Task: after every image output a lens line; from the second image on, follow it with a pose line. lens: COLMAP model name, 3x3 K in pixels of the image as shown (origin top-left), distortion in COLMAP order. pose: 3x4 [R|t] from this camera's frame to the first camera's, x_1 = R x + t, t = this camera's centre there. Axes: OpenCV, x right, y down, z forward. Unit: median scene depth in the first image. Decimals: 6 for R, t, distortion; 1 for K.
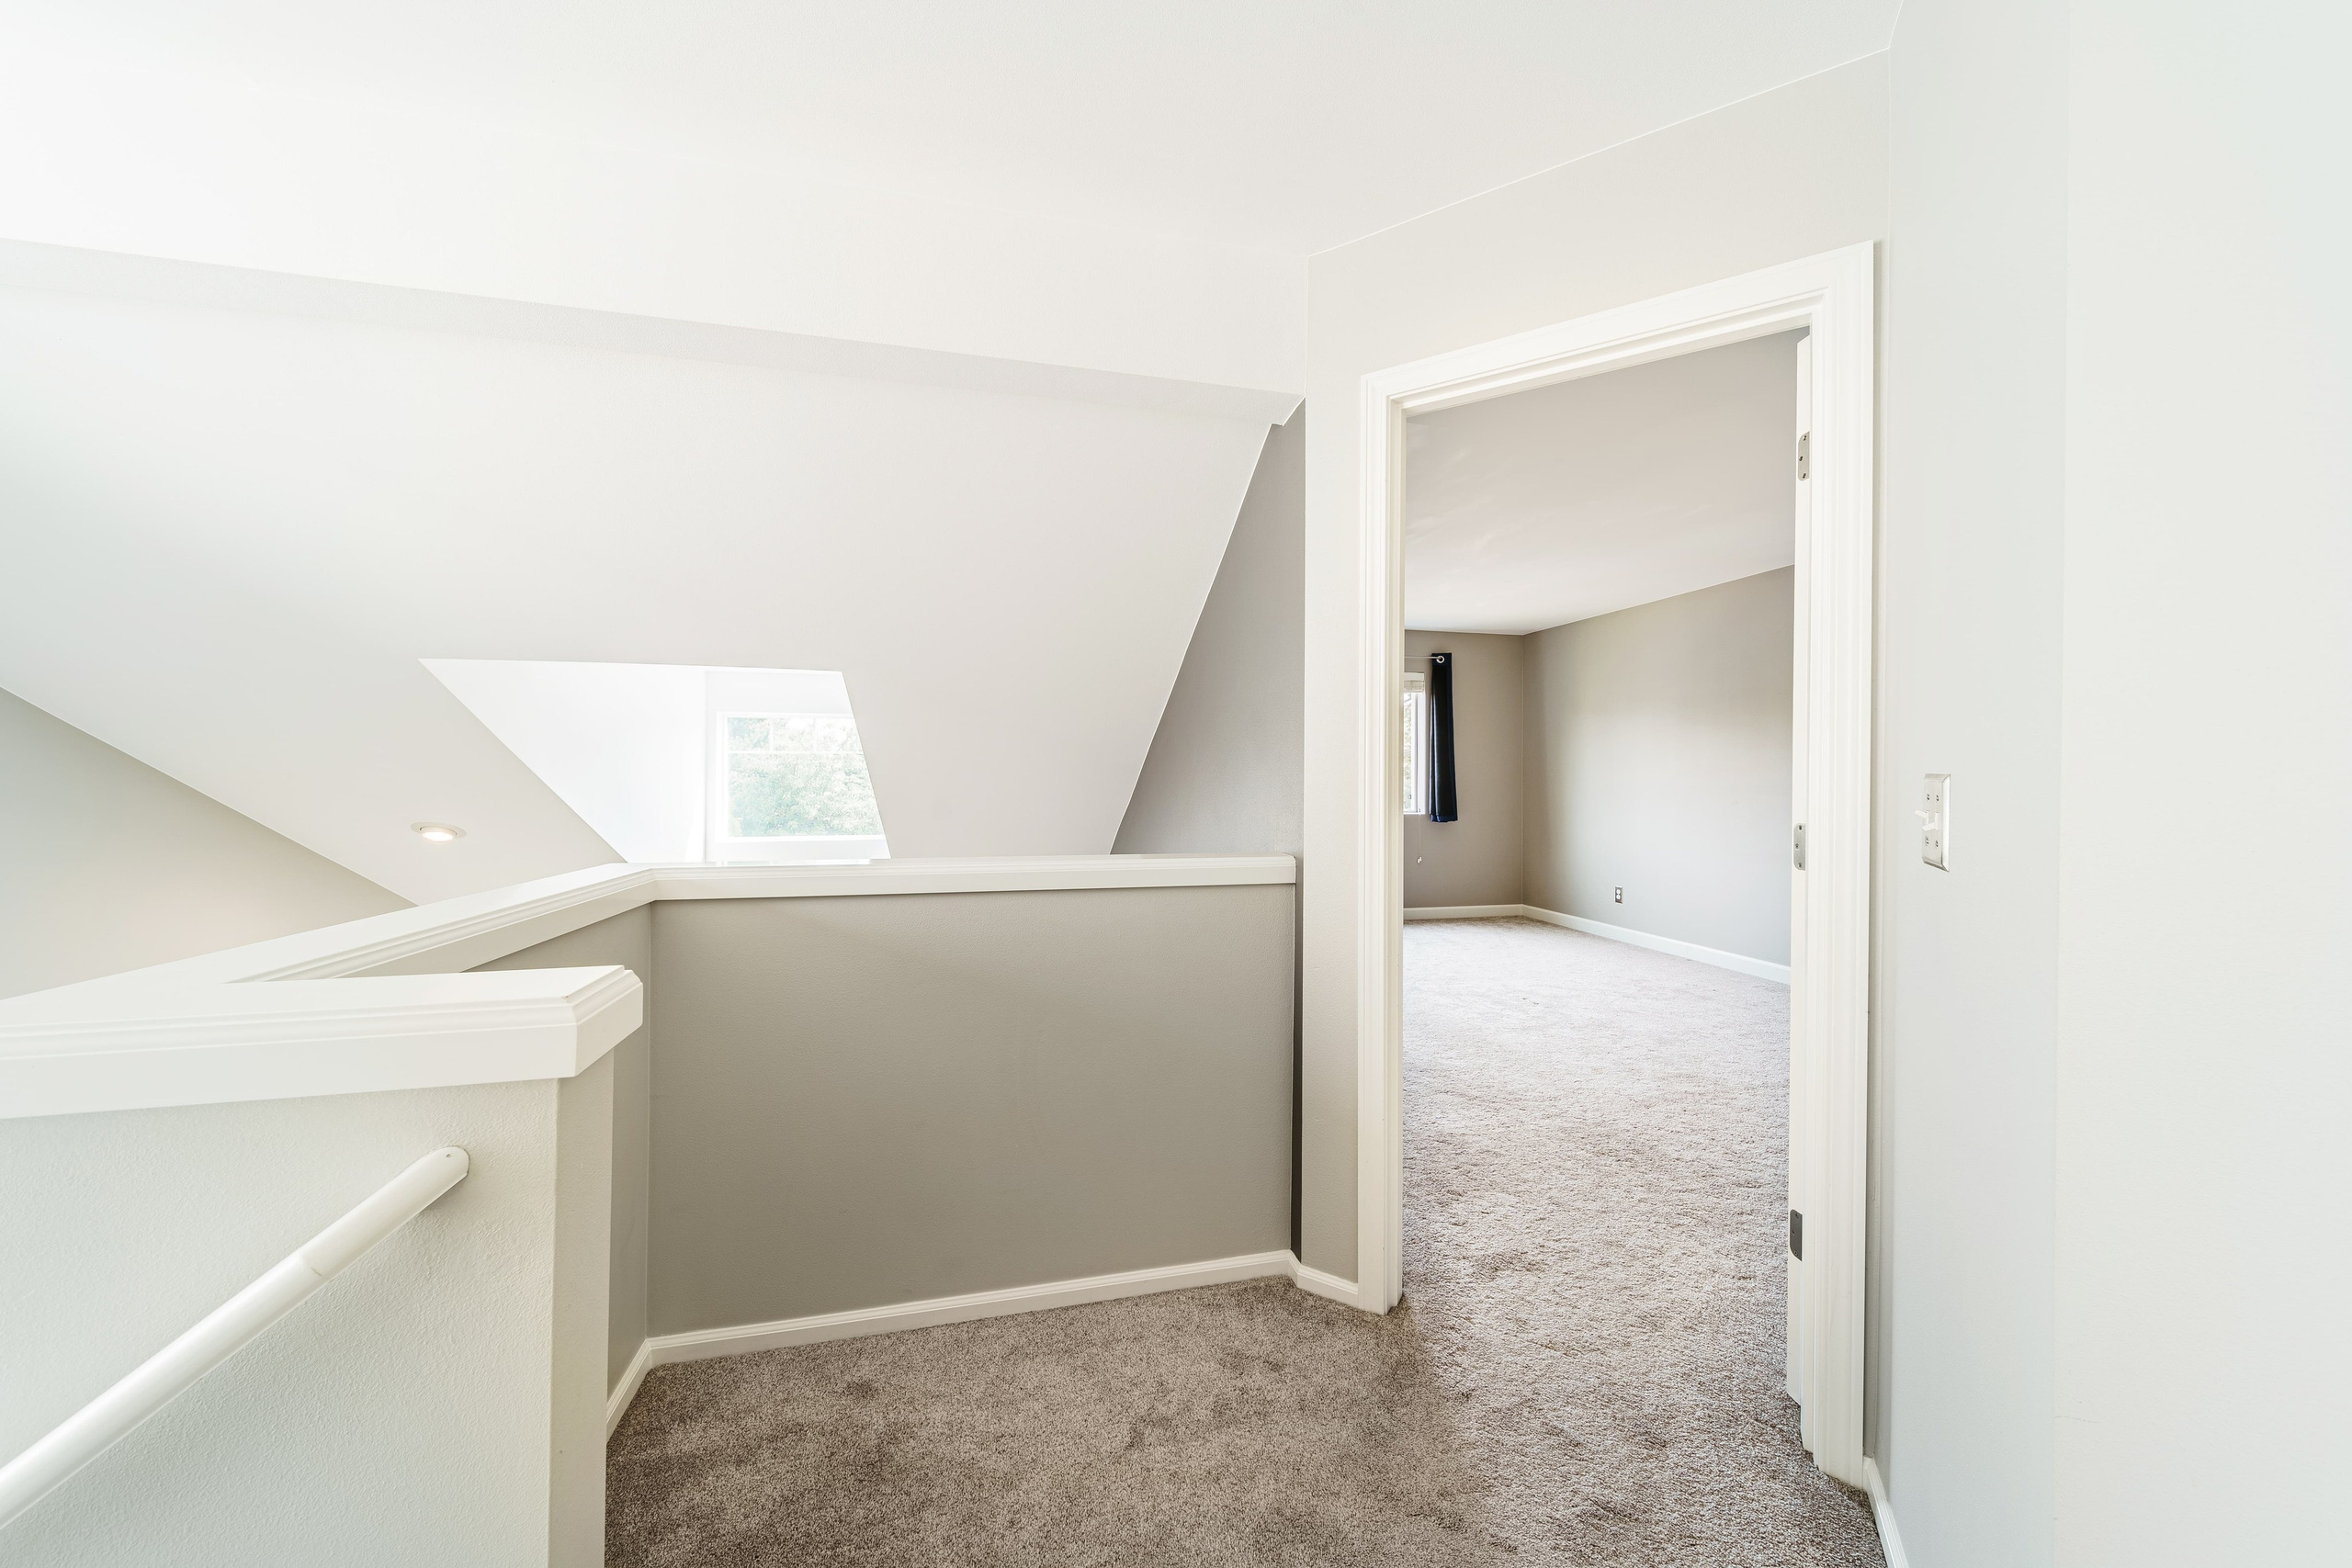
lens RADIAL K [[821.4, 0, 1166.4], [0, 821.4, 776.5], [0, 0, 1]] dist [0.003604, -0.000856]
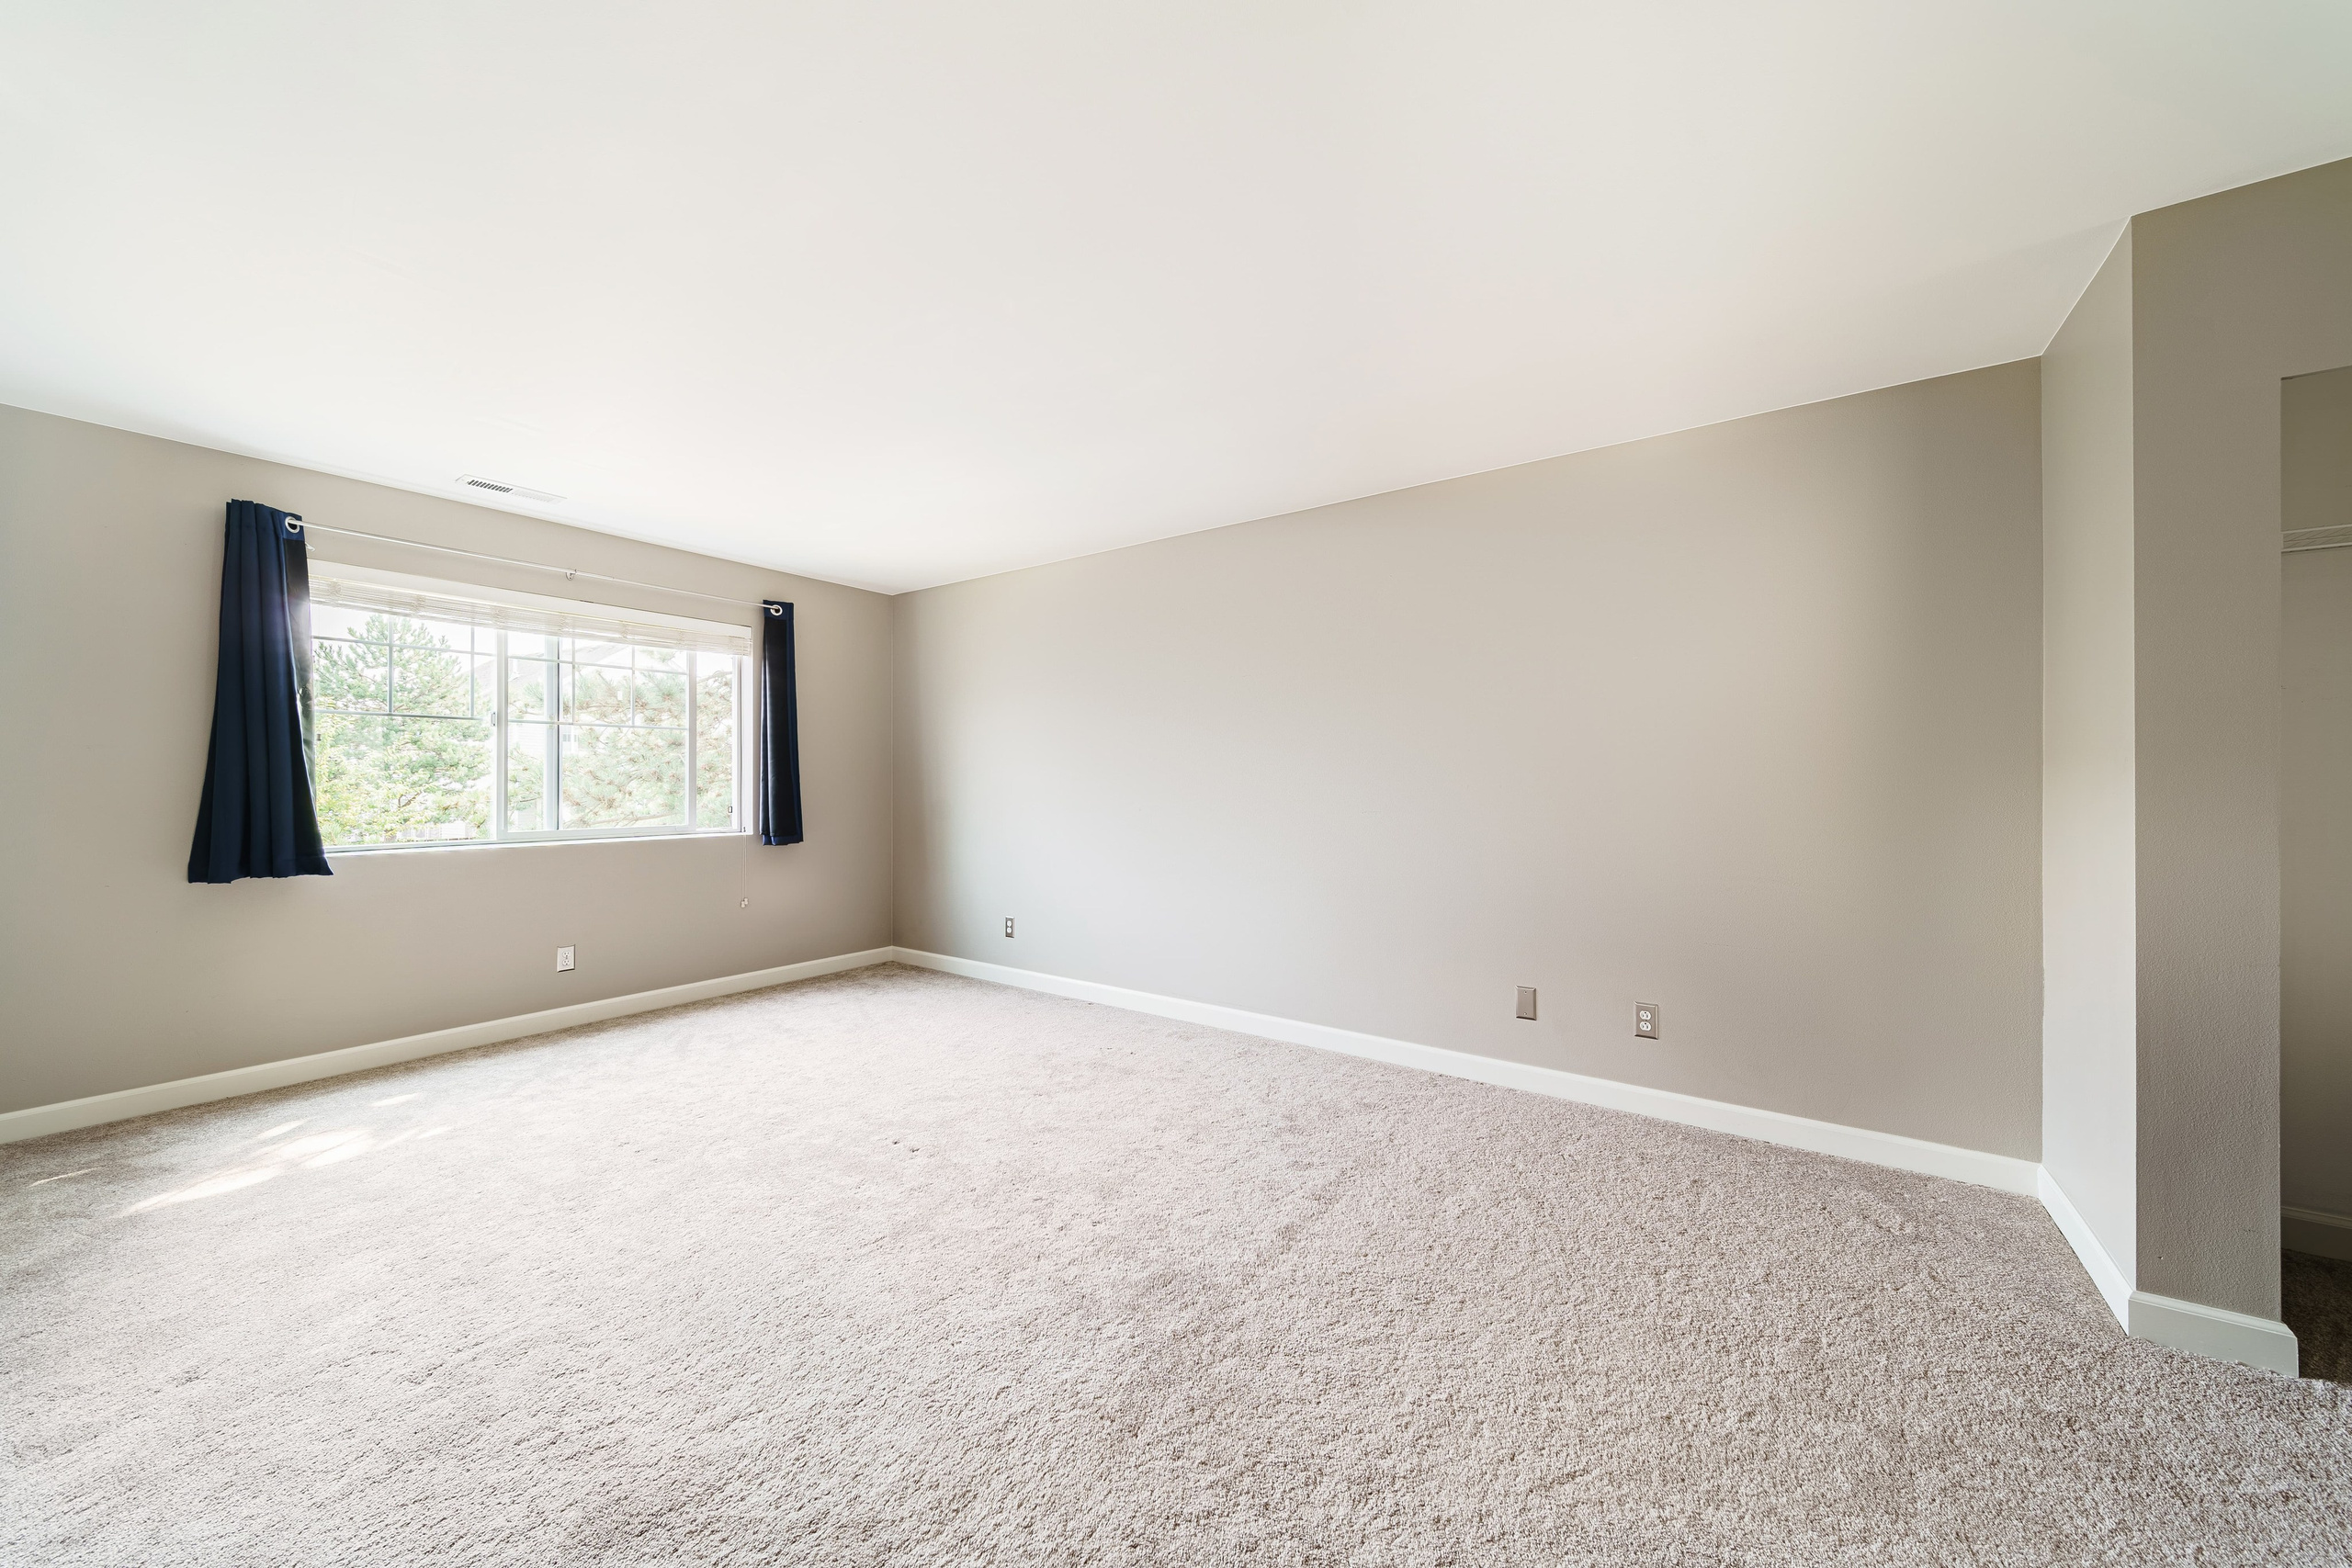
lens RADIAL K [[821.4, 0, 1159.3], [0, 821.4, 788.8], [0, 0, 1]] dist [0.003604, -0.000856]
pose [[0.750068, -0.009150, 0.661298, 0.181274], [0.003165, 0.999943, 0.010245, 0.003900], [-0.661354, -0.005591, 0.750053, 0.415903]]
